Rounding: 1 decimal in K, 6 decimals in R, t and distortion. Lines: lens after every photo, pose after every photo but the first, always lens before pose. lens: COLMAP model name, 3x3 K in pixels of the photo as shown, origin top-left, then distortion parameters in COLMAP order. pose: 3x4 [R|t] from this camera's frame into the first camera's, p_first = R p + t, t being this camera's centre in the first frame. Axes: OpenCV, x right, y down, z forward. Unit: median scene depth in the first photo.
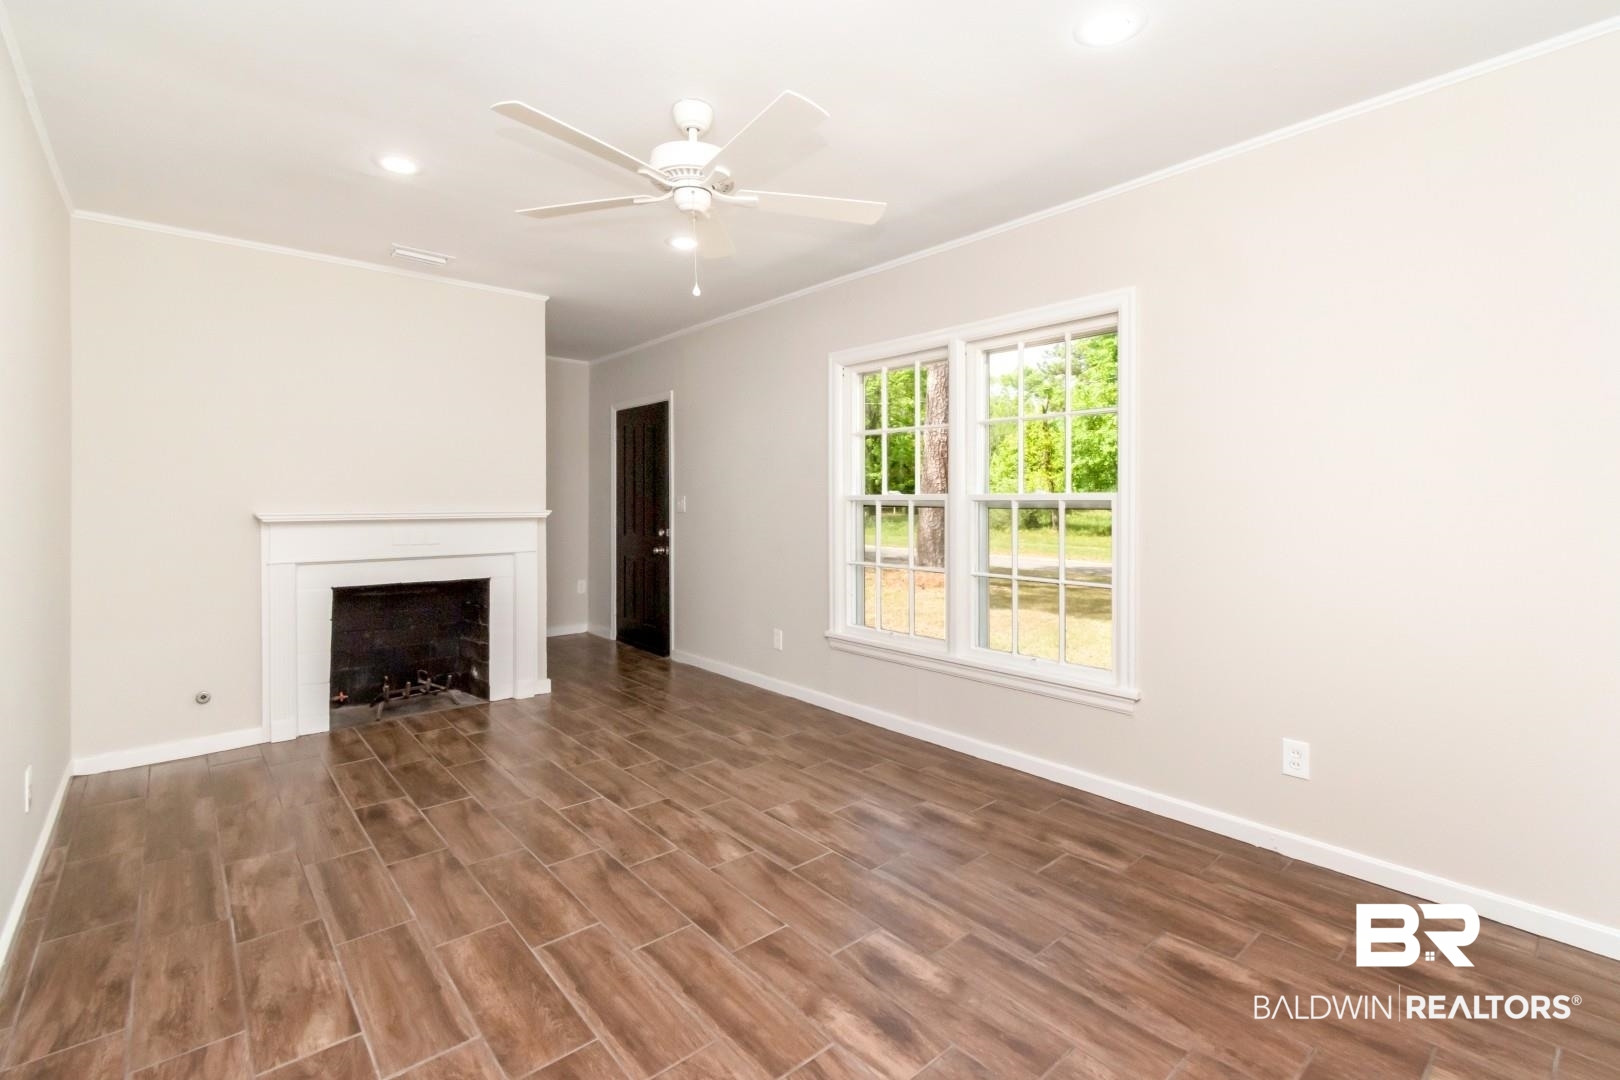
lens RADIAL K [[734.9, 0, 822.9], [0, 734.9, 525.9], [0, 0, 1]] dist [0.003370, -0.003107]
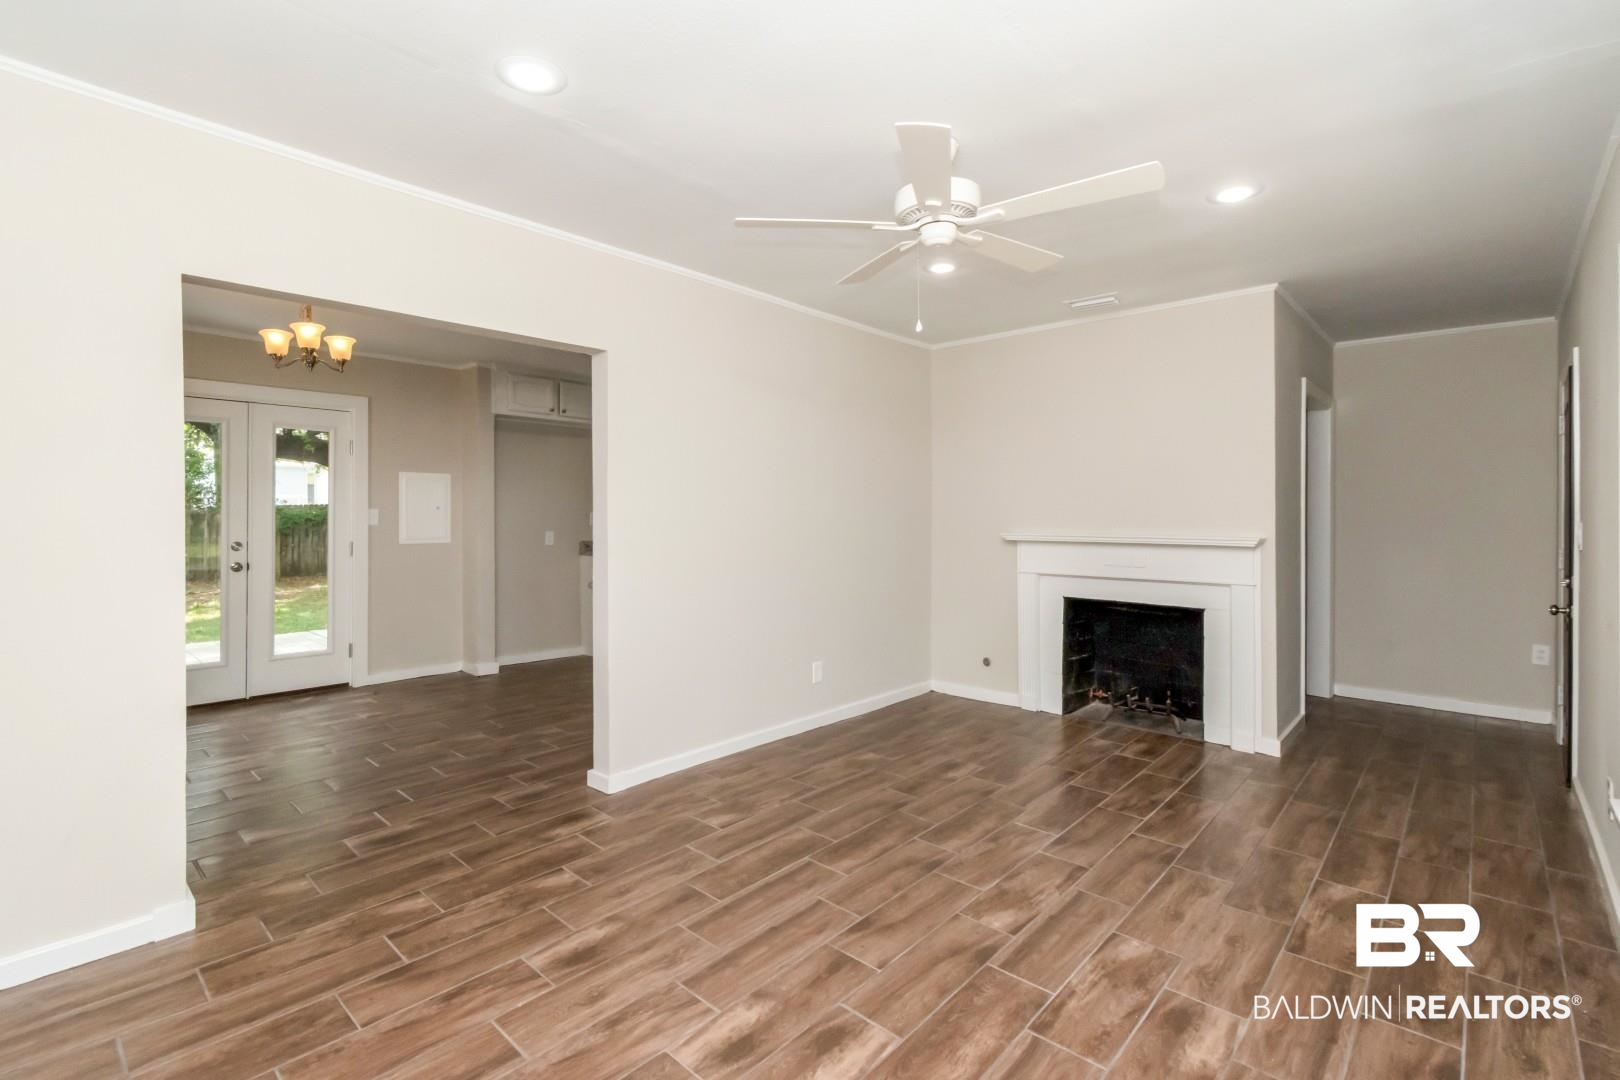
lens RADIAL K [[734.9, 0, 776.3], [0, 734.9, 520.9], [0, 0, 1]] dist [0.003370, -0.003107]
pose [[0.080872, 0.007862, -0.996693, 0.782658], [-0.036741, 0.999313, 0.004902, -0.049341], [0.996047, 0.036224, 0.081105, 0.650771]]
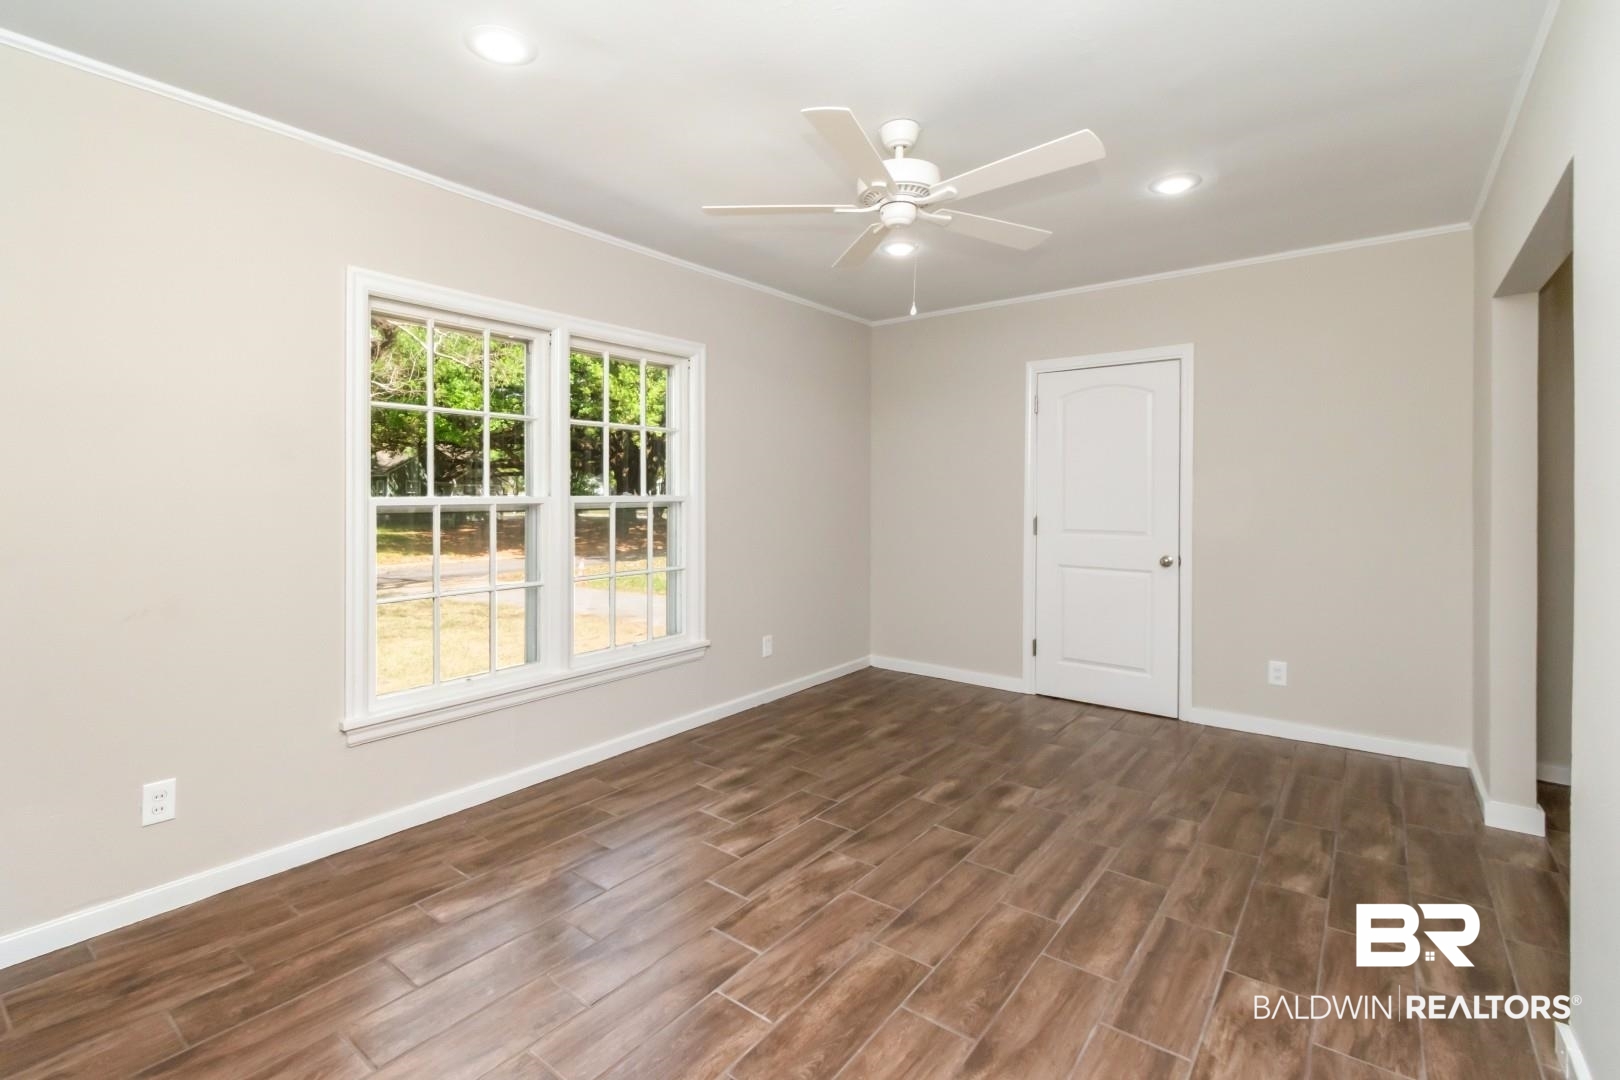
lens RADIAL K [[734.9, 0, 778.6], [0, 734.9, 503.3], [0, 0, 1]] dist [0.003370, -0.003107]
pose [[-0.163063, -0.018218, 0.986447, -1.118589], [0.034032, 0.999131, 0.024078, -0.070022], [-0.986029, 0.037497, -0.162301, 1.261949]]
